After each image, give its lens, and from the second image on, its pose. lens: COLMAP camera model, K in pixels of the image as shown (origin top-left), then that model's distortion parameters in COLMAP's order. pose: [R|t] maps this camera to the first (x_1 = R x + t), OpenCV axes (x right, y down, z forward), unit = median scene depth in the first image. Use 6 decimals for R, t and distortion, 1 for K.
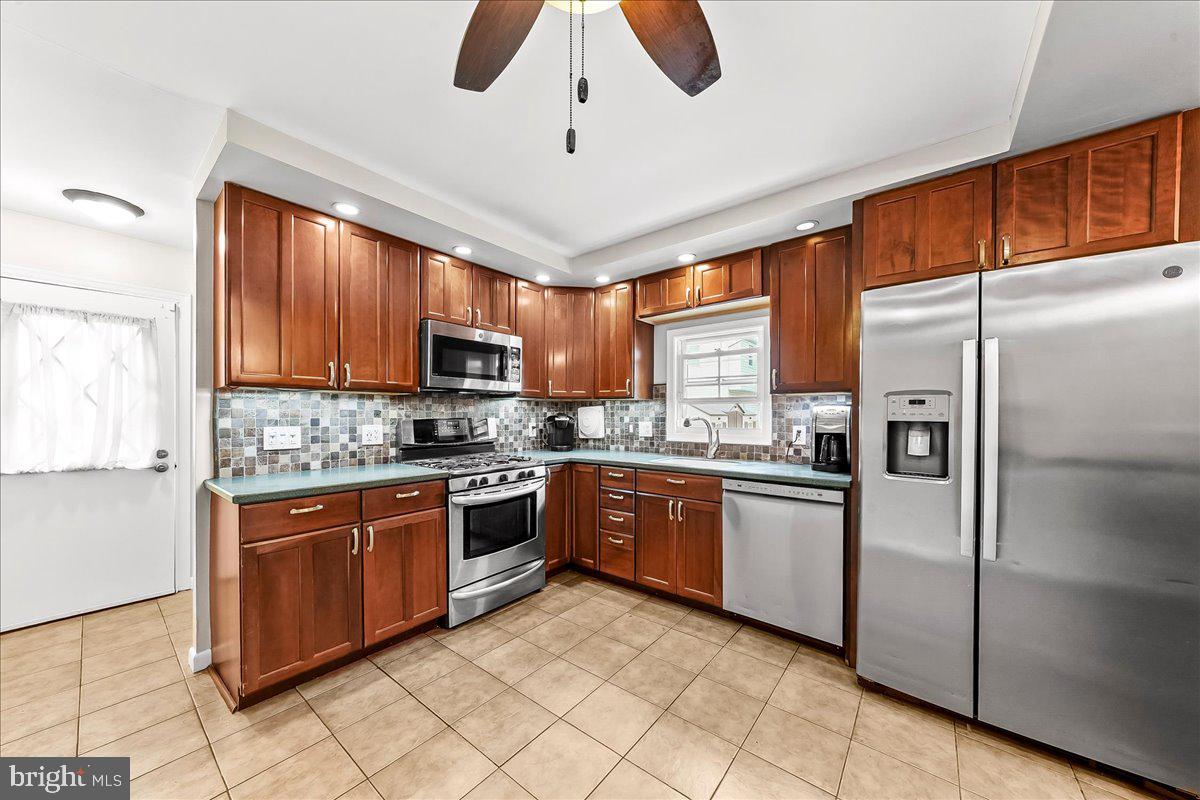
lens RADIAL K [[420.5, 0, 595.3], [0, 420.5, 417.8], [0, 0, 1]] dist [-0.000536, 0.000003]
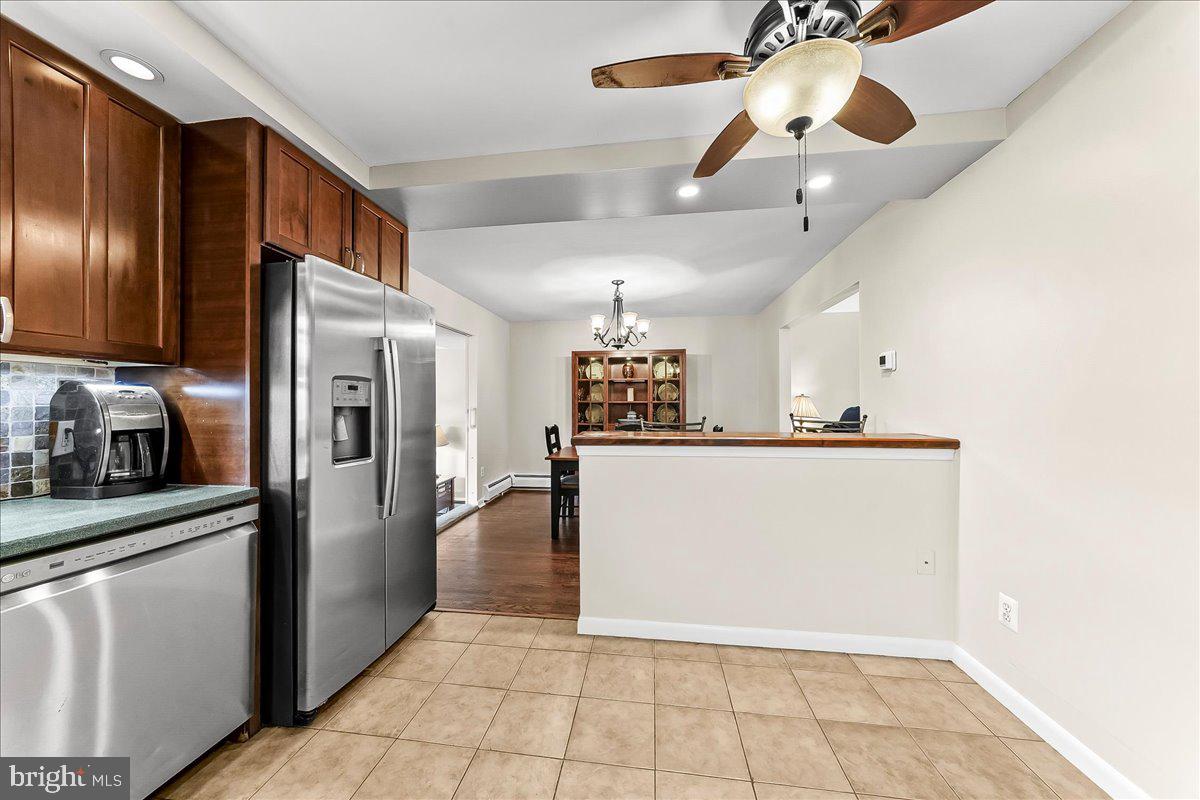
lens RADIAL K [[412.1, 0, 592.4], [0, 412.1, 397.1], [0, 0, 1]] dist [-0.001047, 0.000111]
pose [[-0.512598, 0.007327, 0.858597, -0.267066], [0.002978, 0.999973, -0.006756, -0.003764], [-0.858624, -0.000906, -0.512606, 0.679270]]
